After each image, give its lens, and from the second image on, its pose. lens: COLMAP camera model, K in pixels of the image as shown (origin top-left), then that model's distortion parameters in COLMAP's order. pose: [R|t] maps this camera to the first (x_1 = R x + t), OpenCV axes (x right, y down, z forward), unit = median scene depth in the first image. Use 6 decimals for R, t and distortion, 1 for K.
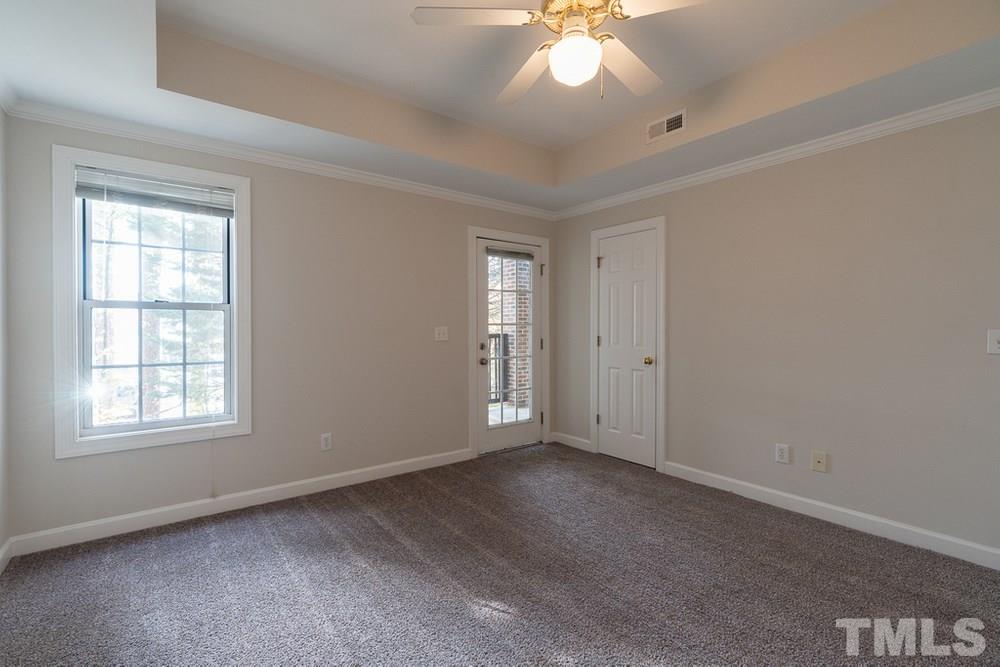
lens RADIAL K [[437.5, 0, 493.2], [0, 437.5, 336.4], [0, 0, 1]] dist [-0.013557, 0.002816]
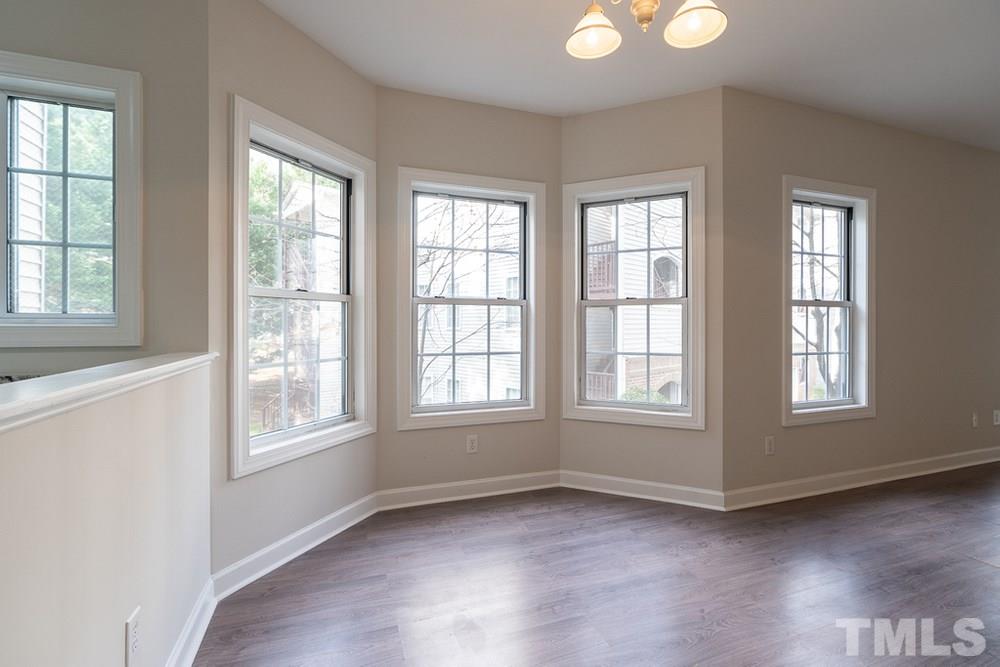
lens RADIAL K [[475.1, 0, 498.5], [0, 475.1, 321.6], [0, 0, 1]] dist [0.018926, -0.002319]
pose [[0.961526, 0.004092, -0.274682, -1.149970], [-0.009393, 0.999794, -0.017988, 0.005459], [0.274552, 0.019876, 0.961367, -0.475477]]
